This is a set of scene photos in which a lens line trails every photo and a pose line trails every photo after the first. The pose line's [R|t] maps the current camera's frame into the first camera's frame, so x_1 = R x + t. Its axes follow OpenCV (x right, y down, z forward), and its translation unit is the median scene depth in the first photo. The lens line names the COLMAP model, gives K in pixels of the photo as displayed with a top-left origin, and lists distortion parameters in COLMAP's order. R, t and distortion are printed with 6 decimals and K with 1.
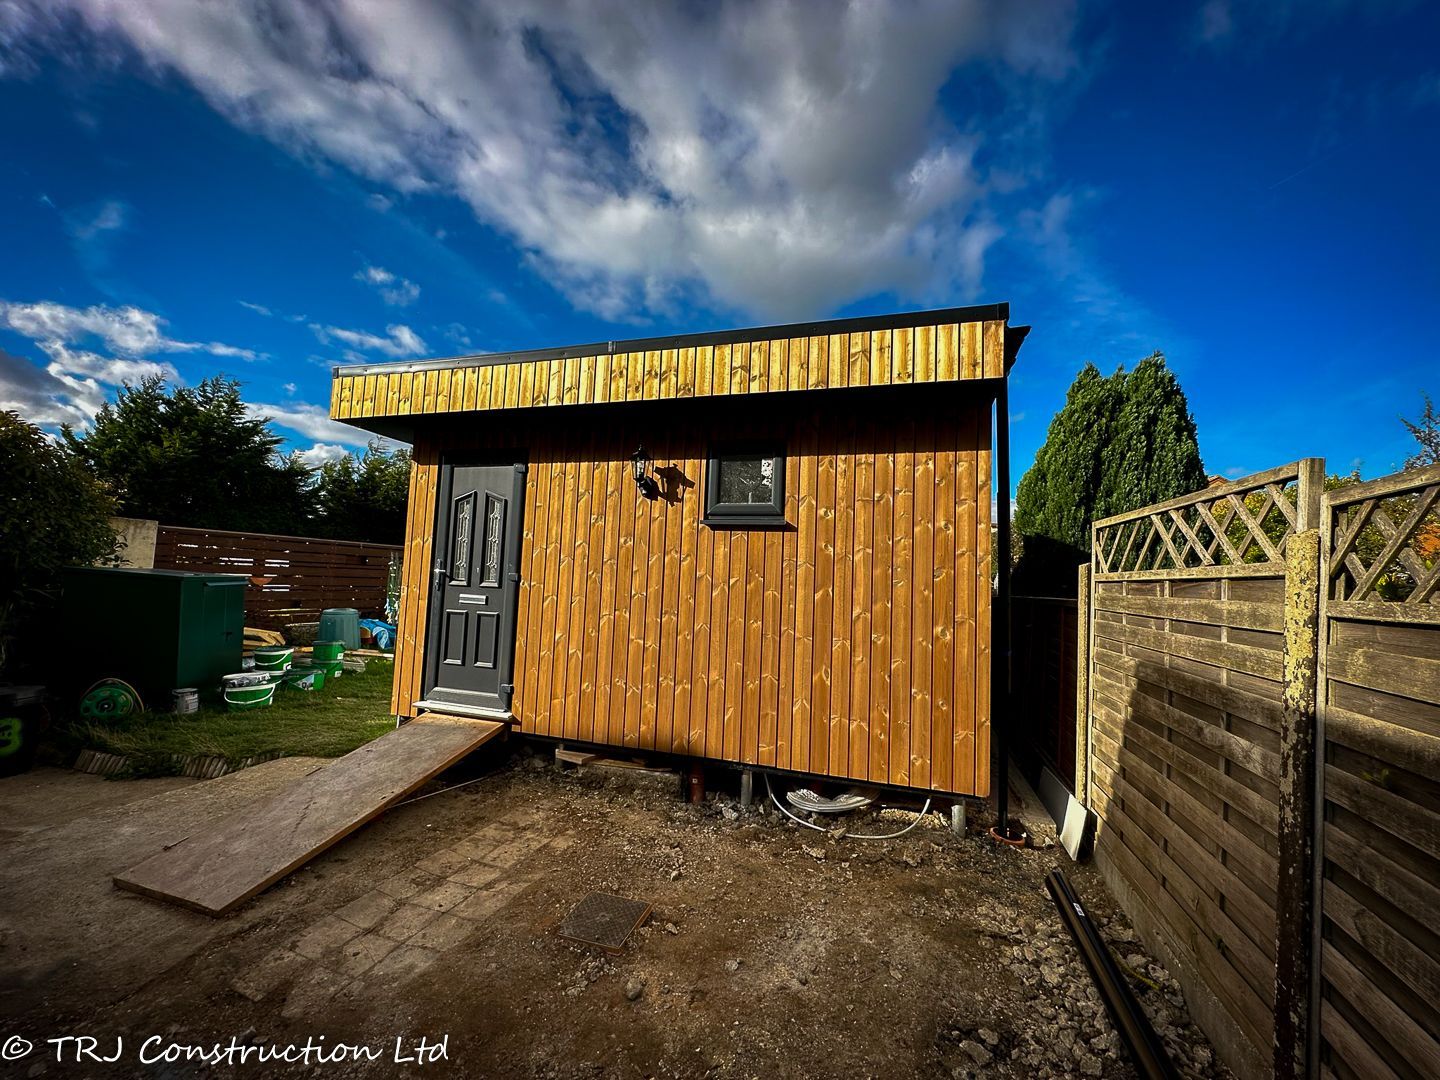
lens RADIAL K [[575.8, 0, 725.9], [0, 575.8, 543.8], [0, 0, 1]] dist [-0.002332, 0.000299]
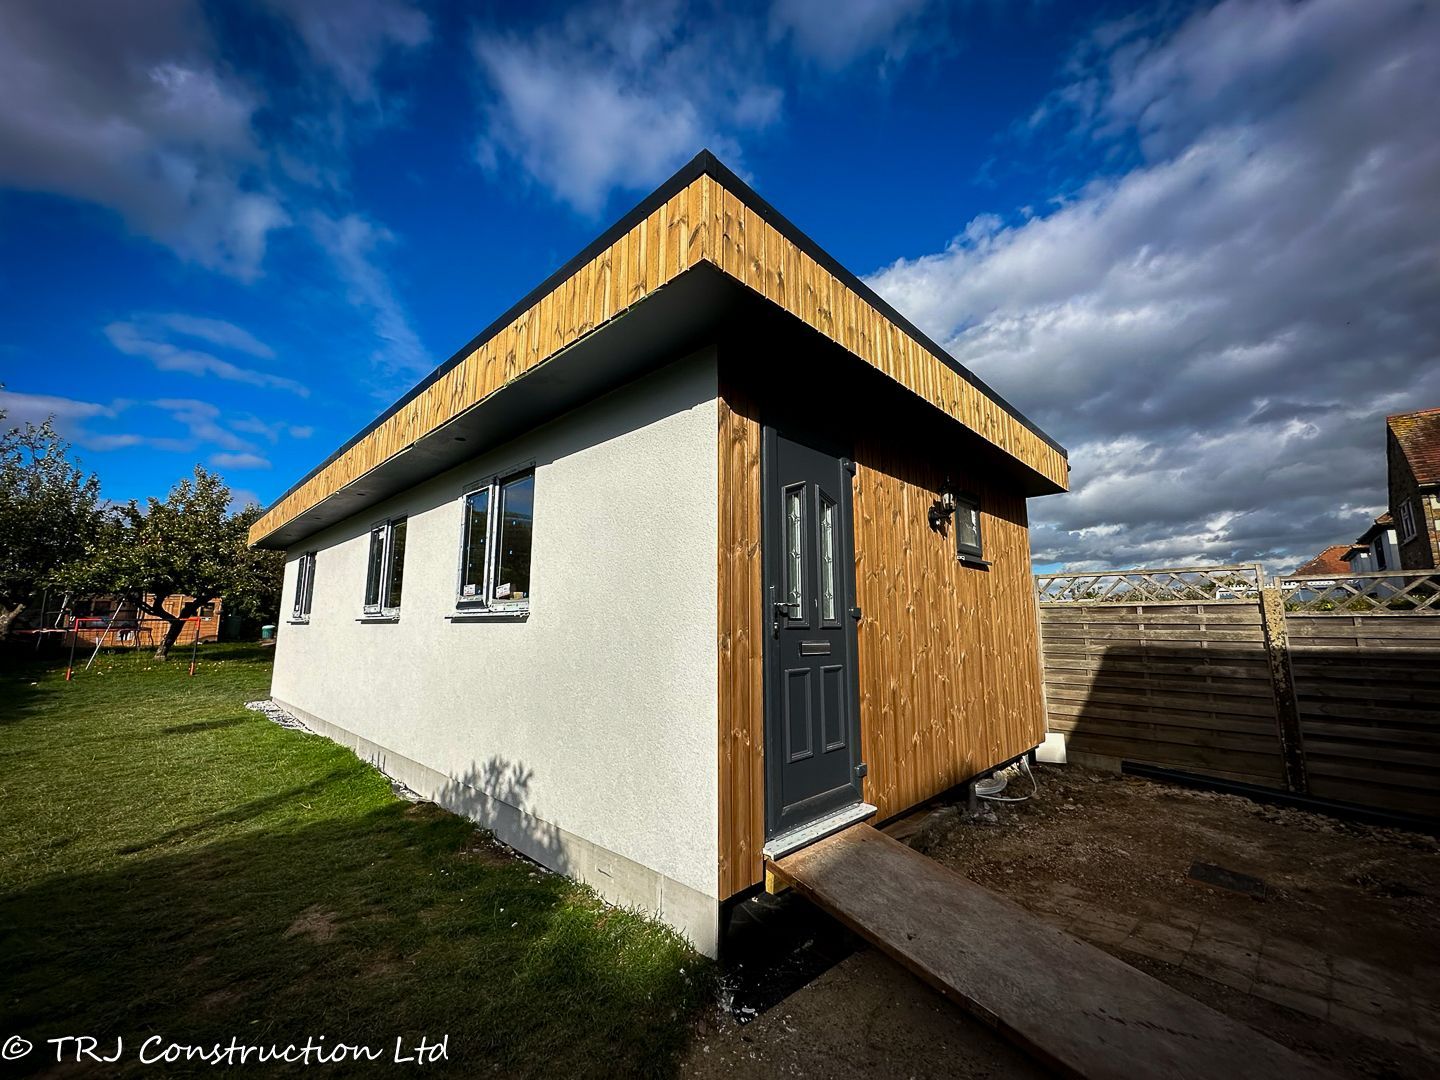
lens RADIAL K [[575.8, 0, 722.6], [0, 575.8, 559.3], [0, 0, 1]] dist [-0.002332, 0.000299]
pose [[0.446739, 0.063630, 0.892399, -1.675816], [-0.041363, 0.997870, -0.050443, 0.054984], [-0.893708, -0.014378, 0.448419, 1.282506]]
